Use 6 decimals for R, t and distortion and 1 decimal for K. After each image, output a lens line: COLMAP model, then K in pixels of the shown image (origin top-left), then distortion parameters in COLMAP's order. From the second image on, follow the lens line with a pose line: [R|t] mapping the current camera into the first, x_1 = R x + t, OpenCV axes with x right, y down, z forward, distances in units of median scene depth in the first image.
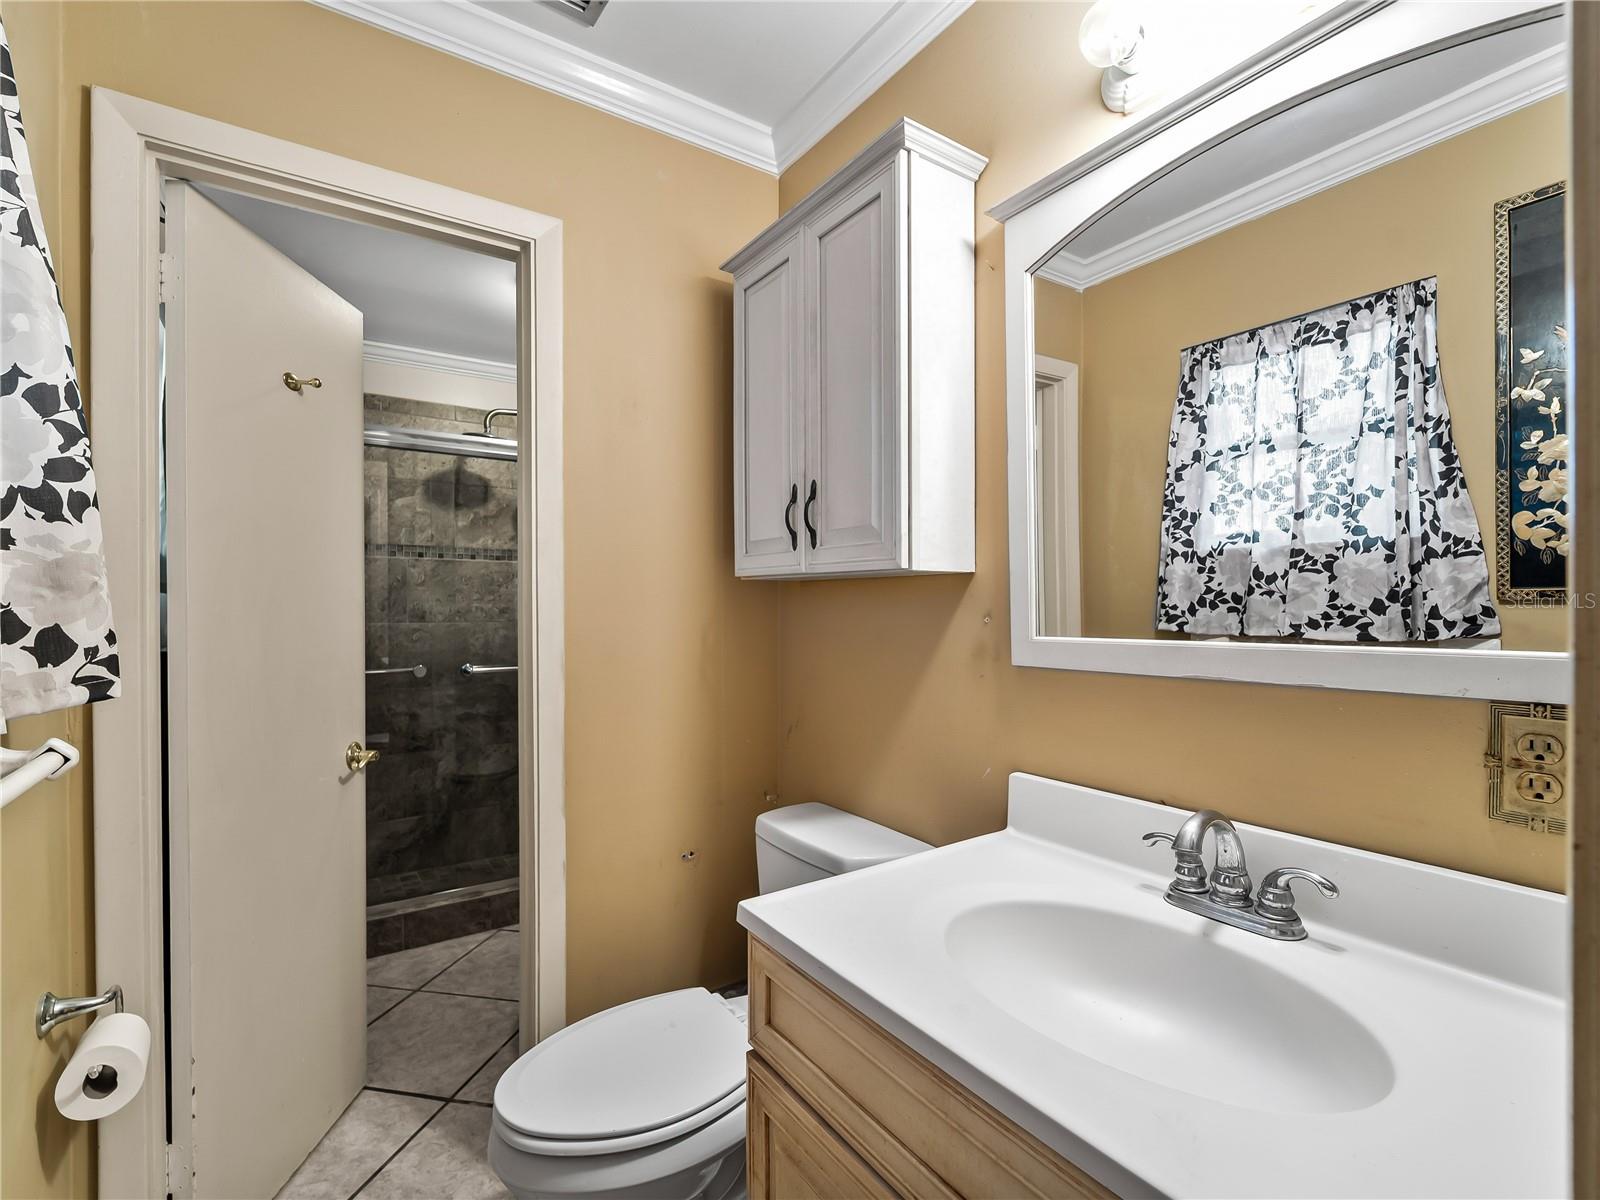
lens RADIAL K [[739.1, 0, 799.7], [0, 739.1, 601.0], [0, 0, 1]] dist [0.000259, -0.000412]
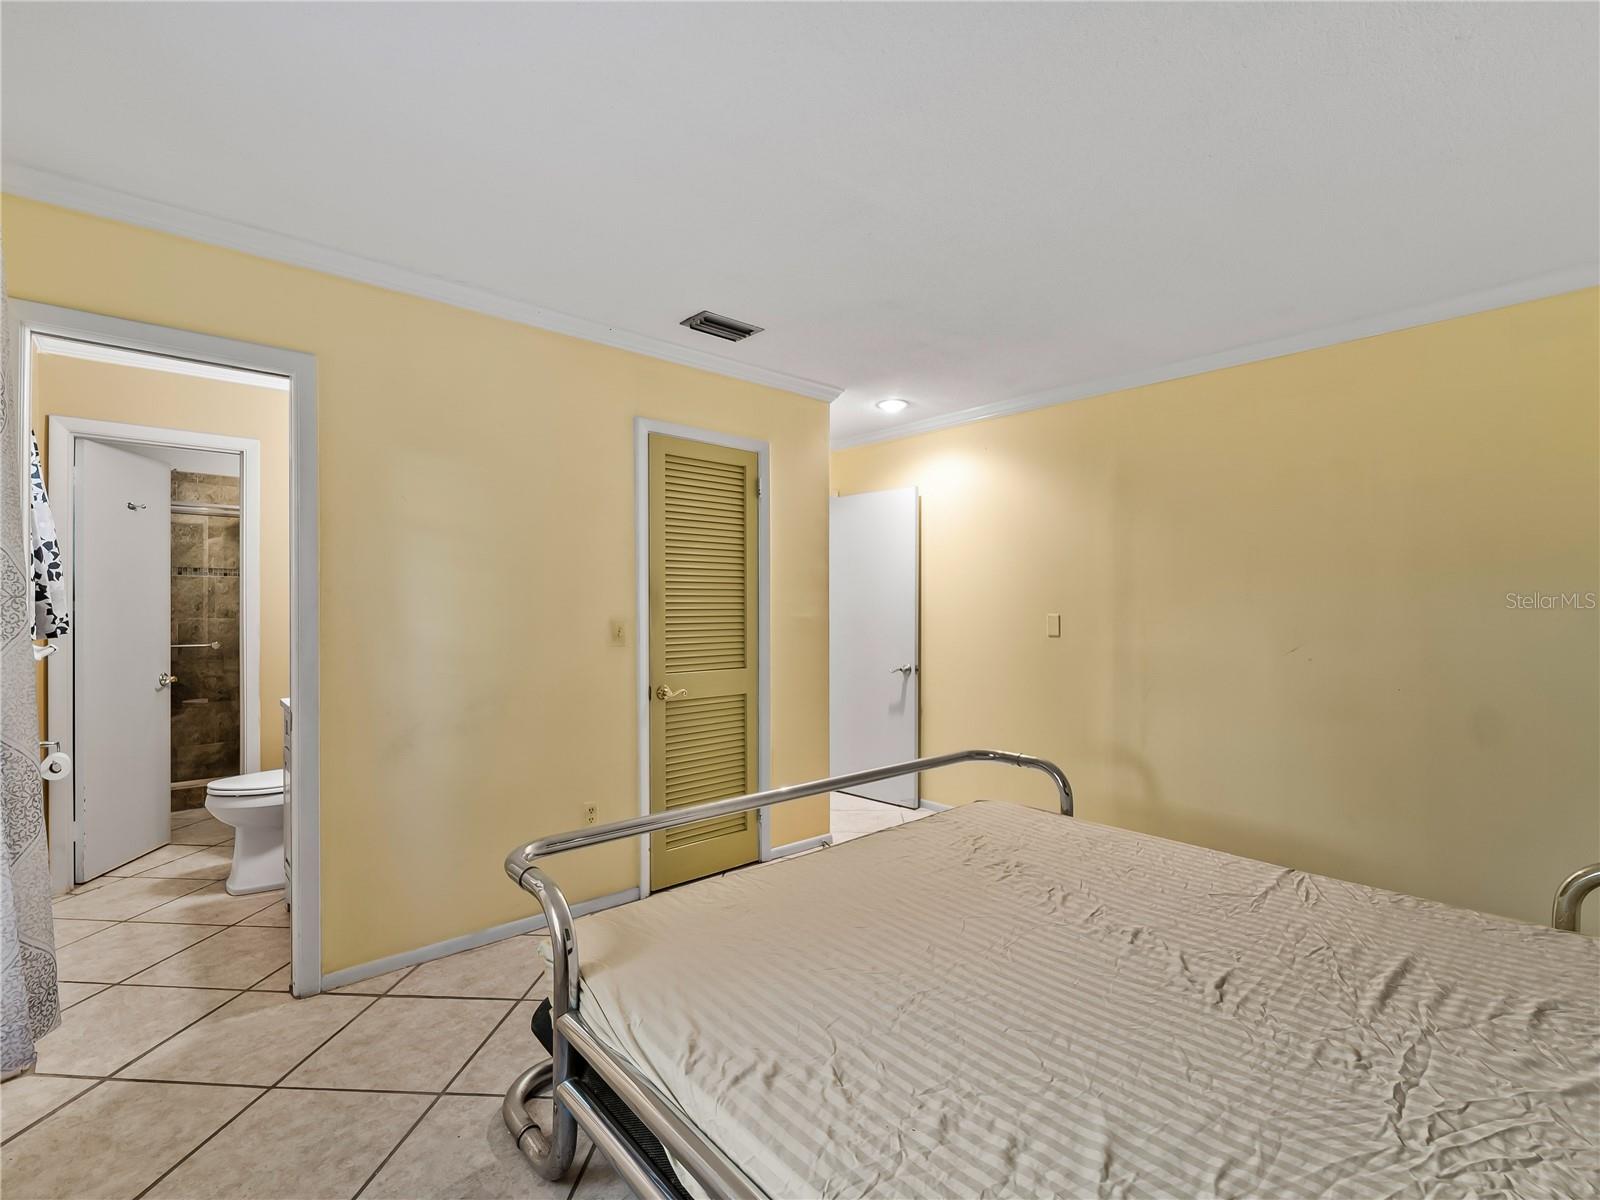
lens RADIAL K [[739.1, 0, 801.1], [0, 739.1, 602.6], [0, 0, 1]] dist [0.000259, -0.000412]
pose [[0.992270, 0.005845, 0.123963, 1.463674], [-0.005364, 0.999977, -0.004211, -0.007893], [-0.123984, 0.003513, 0.992278, -2.051884]]
